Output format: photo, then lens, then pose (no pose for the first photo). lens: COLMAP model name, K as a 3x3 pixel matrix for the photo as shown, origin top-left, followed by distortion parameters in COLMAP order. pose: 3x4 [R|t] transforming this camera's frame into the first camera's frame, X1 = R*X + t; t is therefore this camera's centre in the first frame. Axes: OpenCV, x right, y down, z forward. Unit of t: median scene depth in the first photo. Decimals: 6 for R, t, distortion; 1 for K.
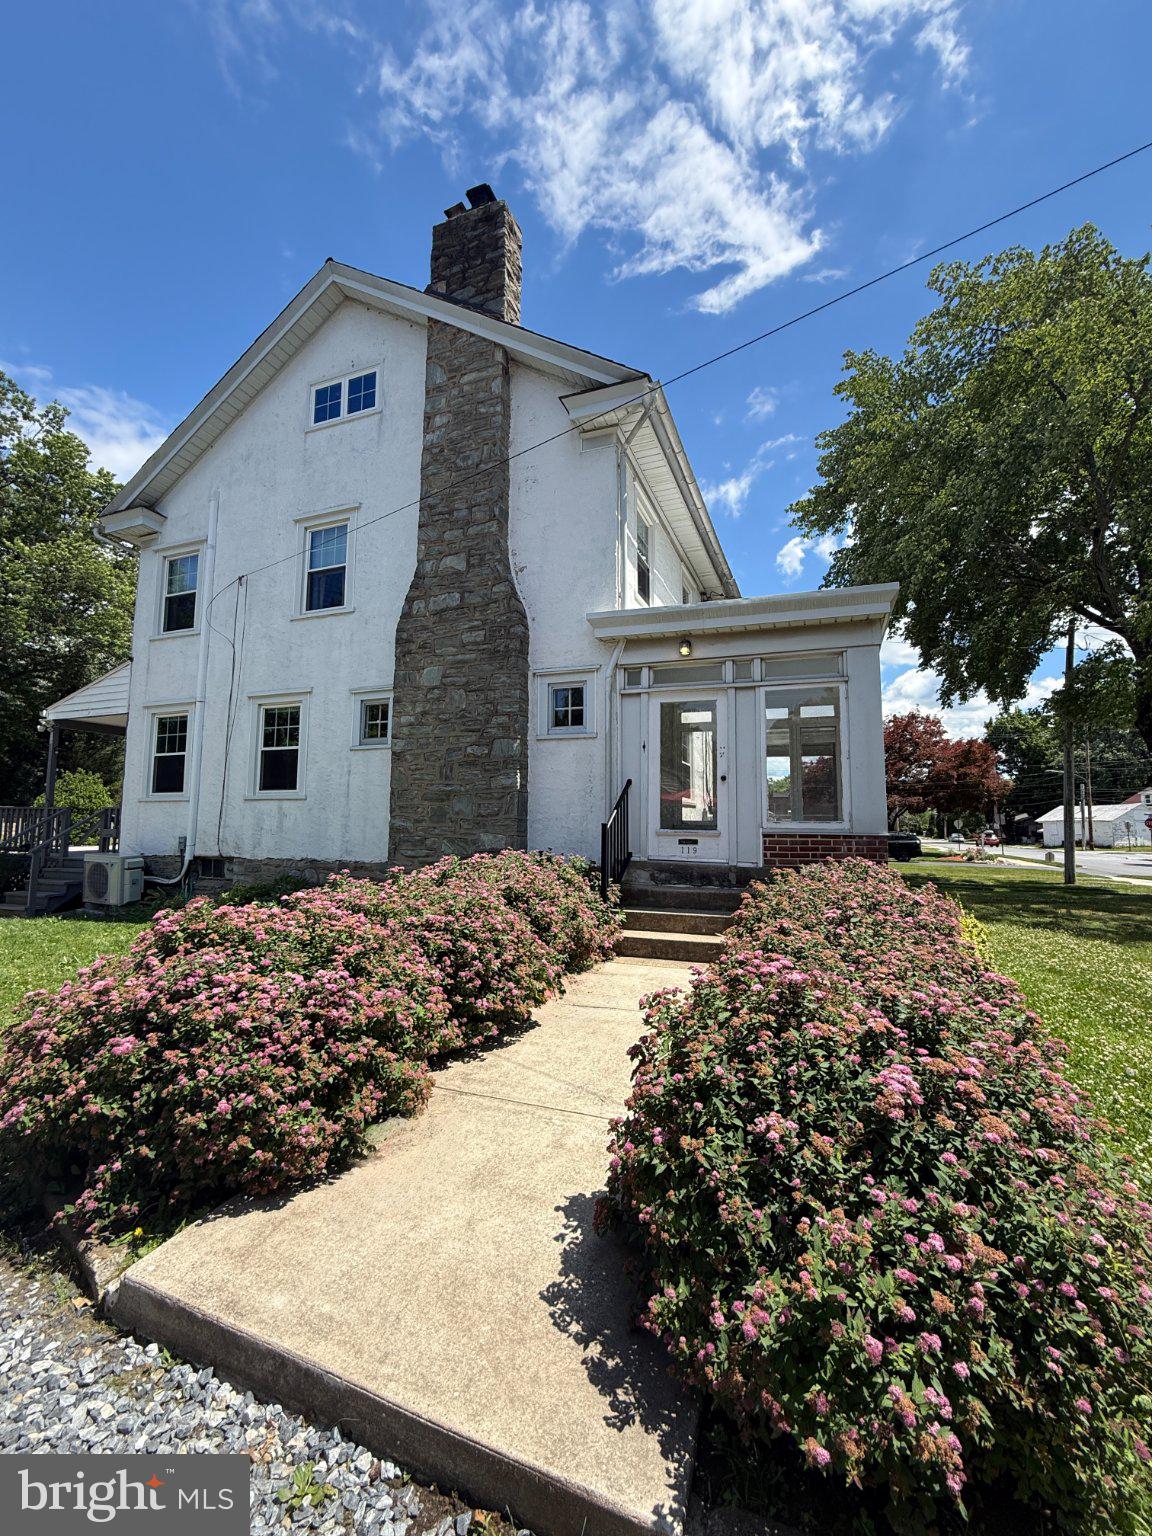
lens RADIAL K [[614.0, 0, 581.3], [0, 614.0, 772.8], [0, 0, 1]] dist [0.001592, -0.000841]
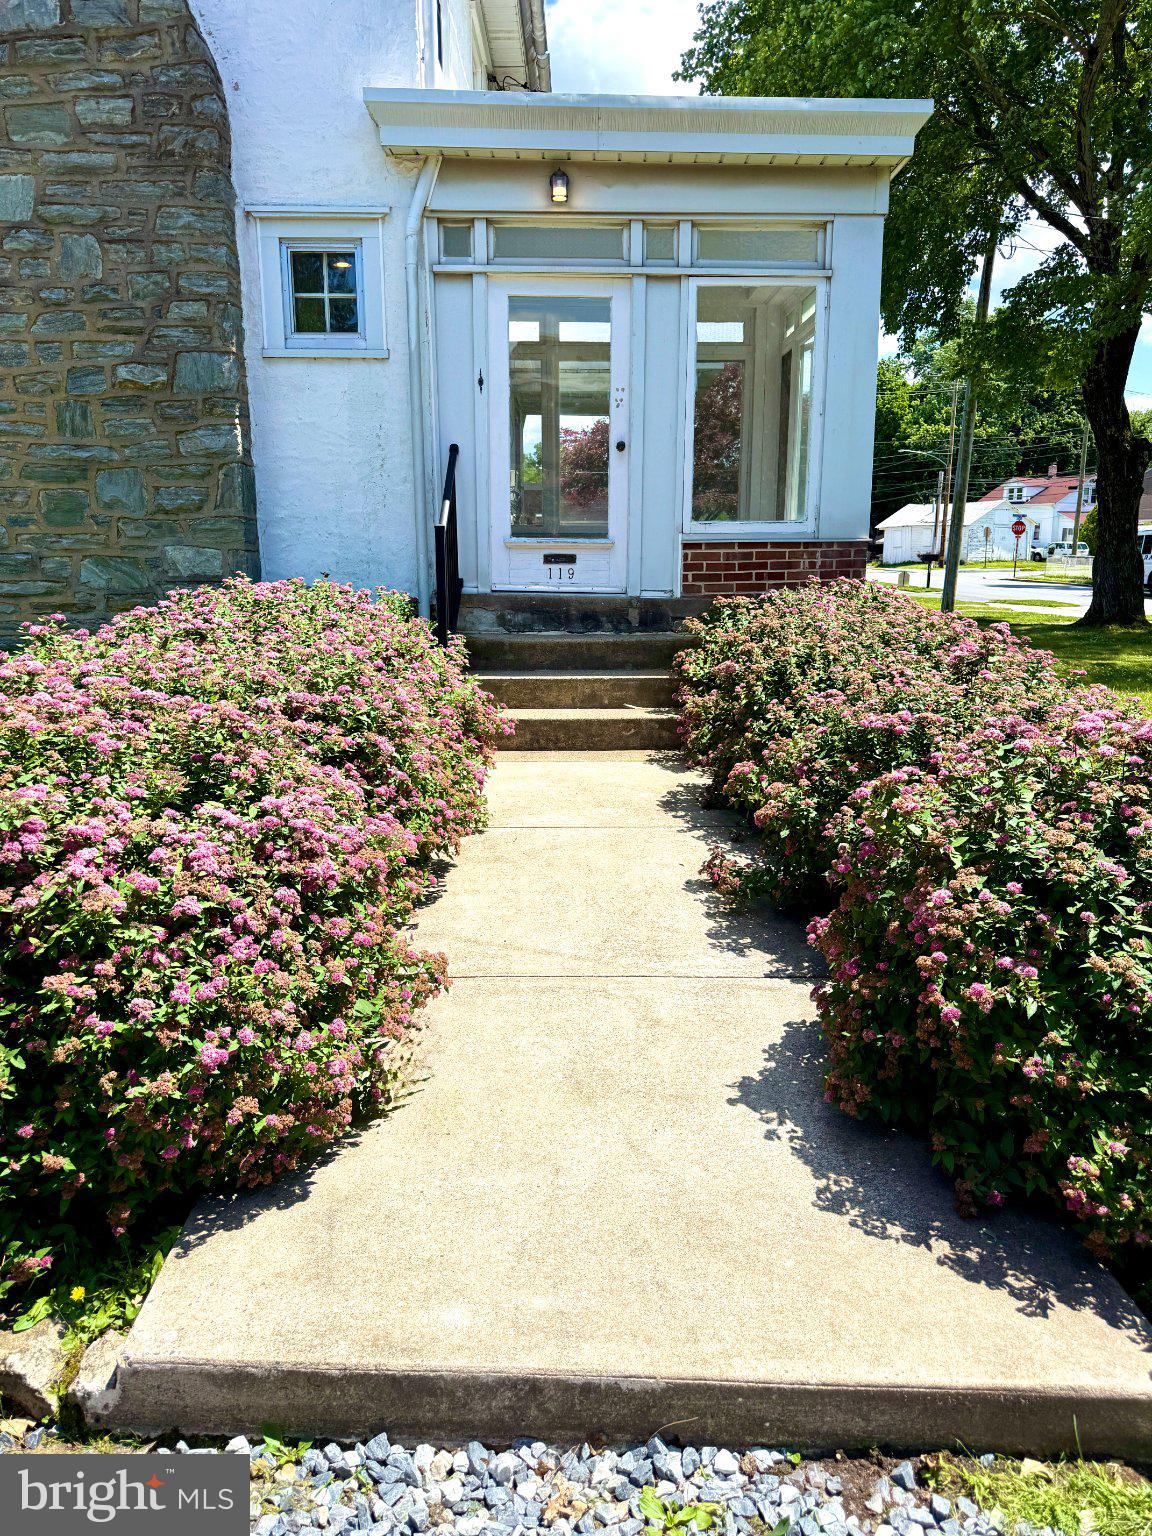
lens RADIAL K [[1056.3, 0, 577.9], [0, 1056.3, 741.0], [0, 0, 1]] dist [0.045525, -0.041400]
pose [[0.933822, -0.077161, 0.349317, -0.191547], [-0.019877, 0.963762, 0.266022, 0.013533], [-0.357185, -0.255360, 0.898449, 0.047578]]
